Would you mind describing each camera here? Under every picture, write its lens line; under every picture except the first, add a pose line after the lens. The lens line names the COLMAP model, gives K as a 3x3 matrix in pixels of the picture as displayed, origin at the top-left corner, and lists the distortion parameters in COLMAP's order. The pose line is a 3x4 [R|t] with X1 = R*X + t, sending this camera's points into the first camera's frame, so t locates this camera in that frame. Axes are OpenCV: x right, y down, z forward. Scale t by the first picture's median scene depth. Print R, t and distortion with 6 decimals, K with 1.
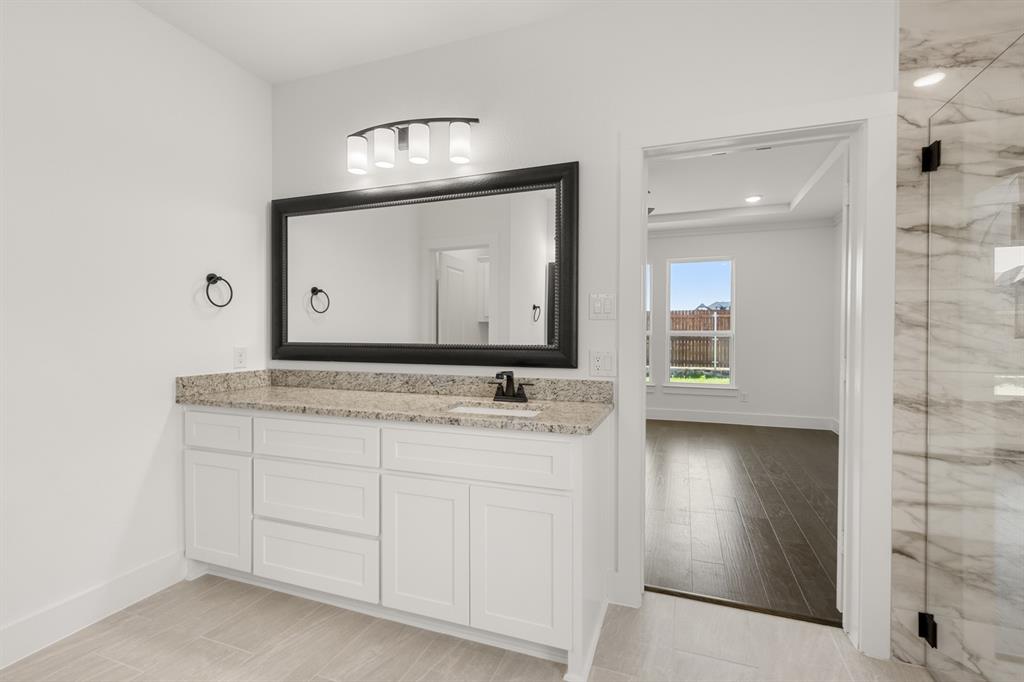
lens RADIAL K [[465.1, 0, 510.4], [0, 465.1, 337.9], [0, 0, 1]] dist [0.000142, 0.000379]
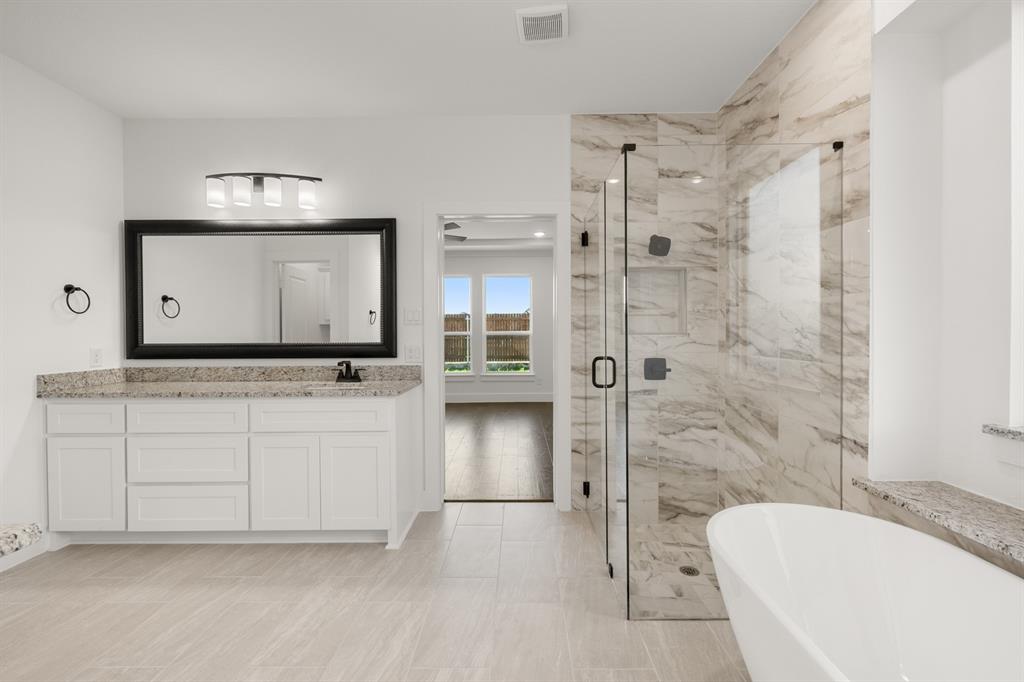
lens RADIAL K [[430.2, 0, 509.3], [0, 430.2, 337.3], [0, 0, 1]] dist [0.003959, 0.000475]
pose [[0.938629, -0.011419, 0.344739, 0.008936], [0.011774, 0.999930, 0.001065, 0.003805], [-0.344727, 0.003060, 0.938698, -0.421603]]
